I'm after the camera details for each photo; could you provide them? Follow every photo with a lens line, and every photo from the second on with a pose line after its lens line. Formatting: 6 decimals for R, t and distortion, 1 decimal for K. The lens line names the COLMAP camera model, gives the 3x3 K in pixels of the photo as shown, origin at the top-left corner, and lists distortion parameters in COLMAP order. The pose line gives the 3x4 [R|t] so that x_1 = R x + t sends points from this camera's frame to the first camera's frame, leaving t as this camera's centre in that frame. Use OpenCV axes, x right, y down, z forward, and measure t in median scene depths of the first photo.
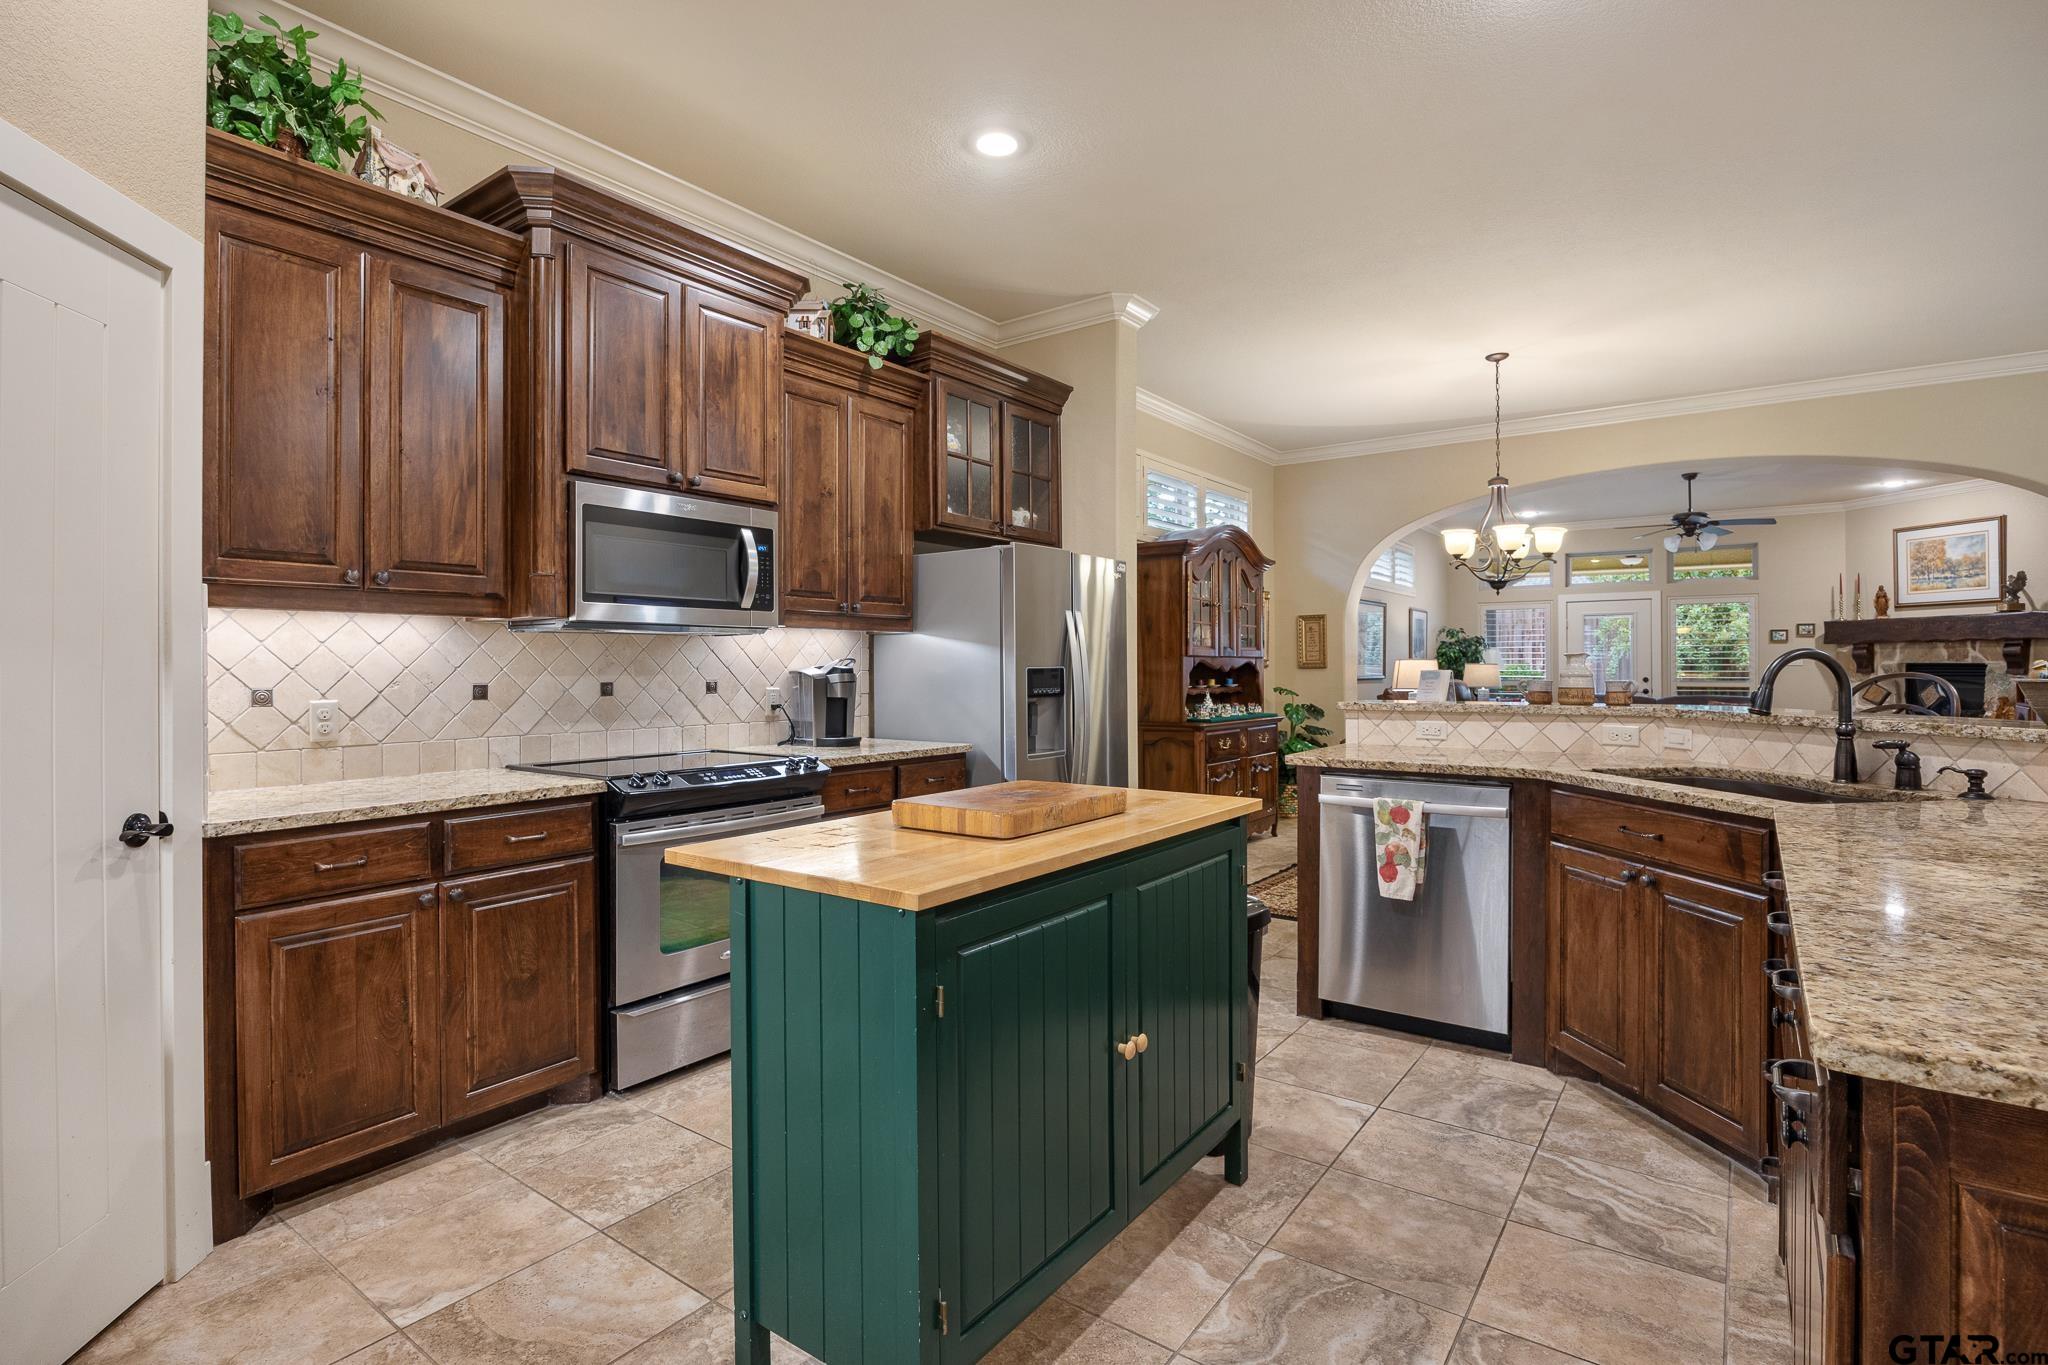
lens RADIAL K [[1006.5, 0, 1027.1], [0, 1006.5, 661.8], [0, 0, 1]] dist [-0.011963, 0.001970]
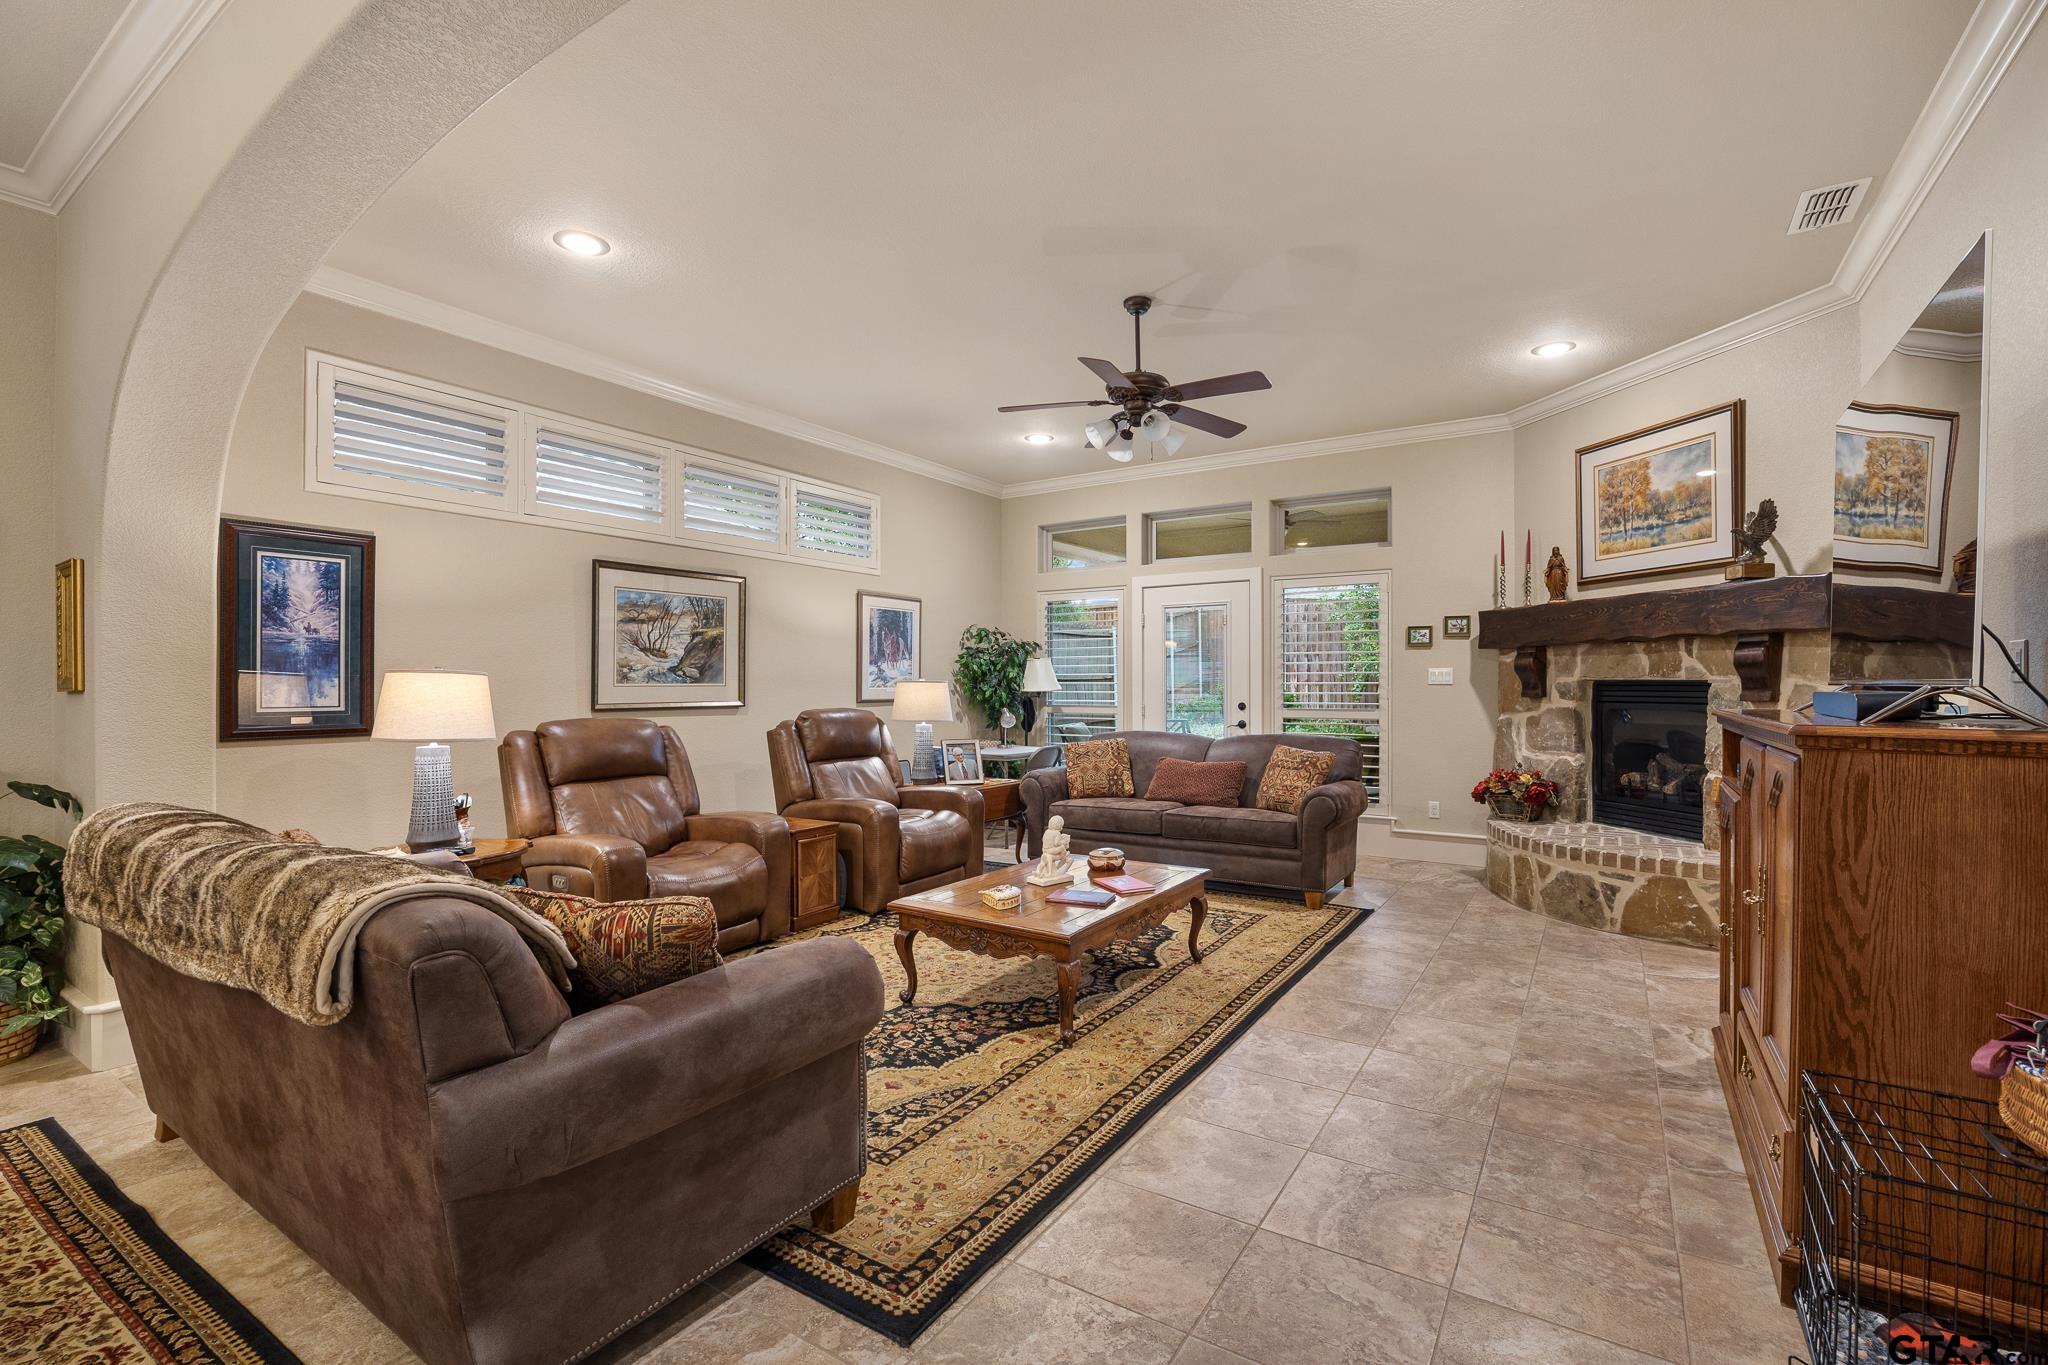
lens RADIAL K [[912.5, 0, 1008.6], [0, 912.5, 681.1], [0, 0, 1]] dist [-0.016528, 0.001690]
pose [[0.999050, -0.000123, 0.043571, 1.688754], [0.000004, 0.999996, 0.002733, 0.002026], [-0.043571, -0.002730, 0.999047, 1.593744]]
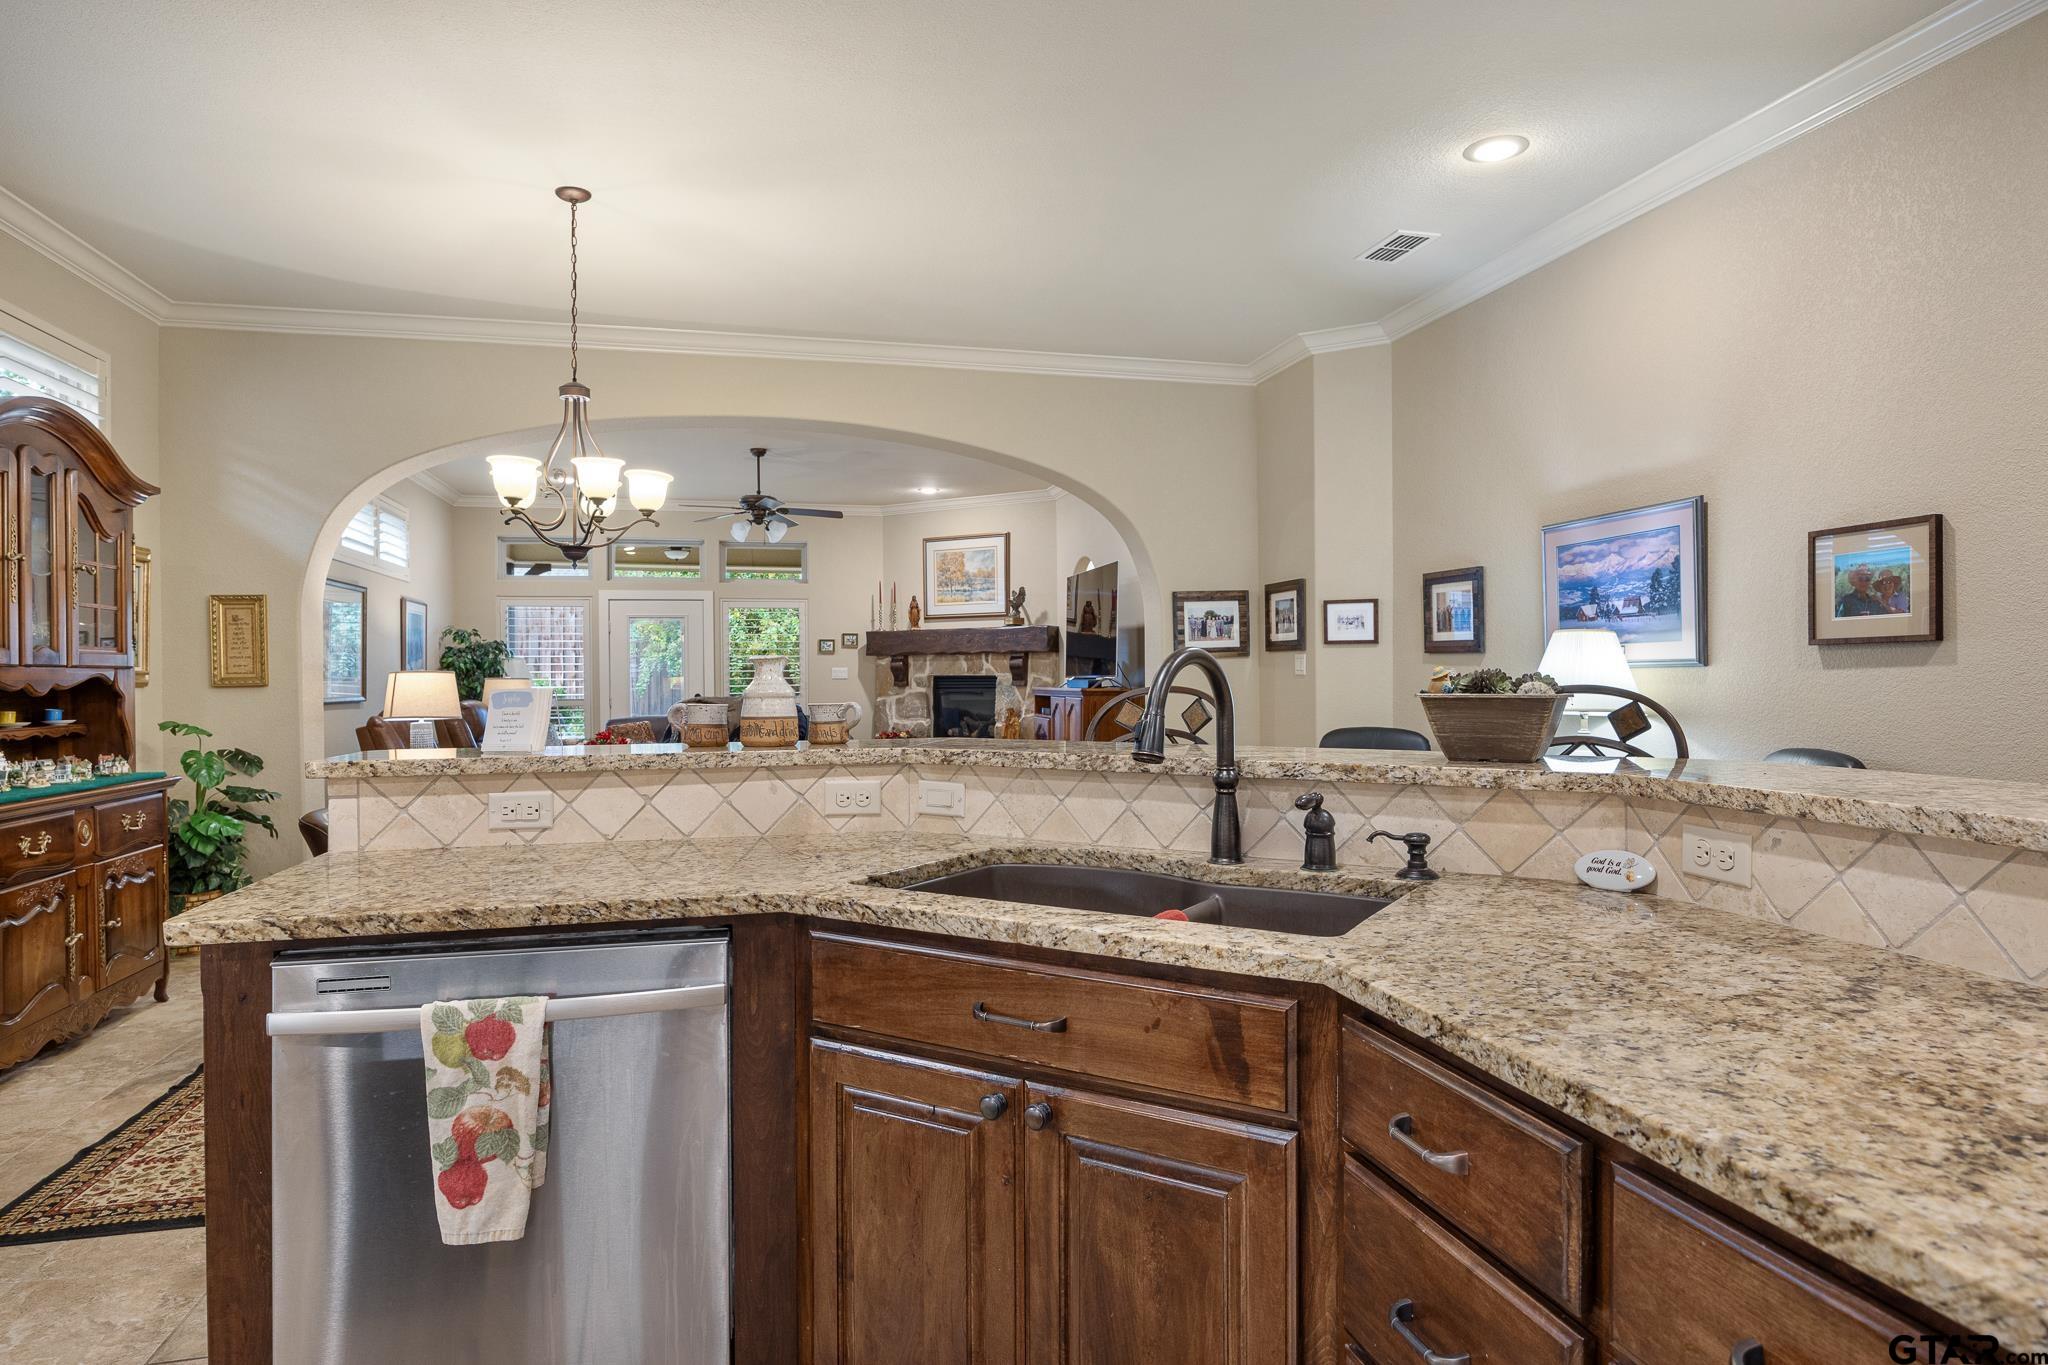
lens RADIAL K [[1194.1, 0, 1032.2], [0, 1194.1, 679.1], [0, 0, 1]] dist [-0.009420, -0.000166]
pose [[0.647878, -0.004903, 0.761728, 0.145361], [0.003063, 0.999988, 0.003832, 0.002177], [-0.761738, -0.000150, 0.647885, 0.524006]]
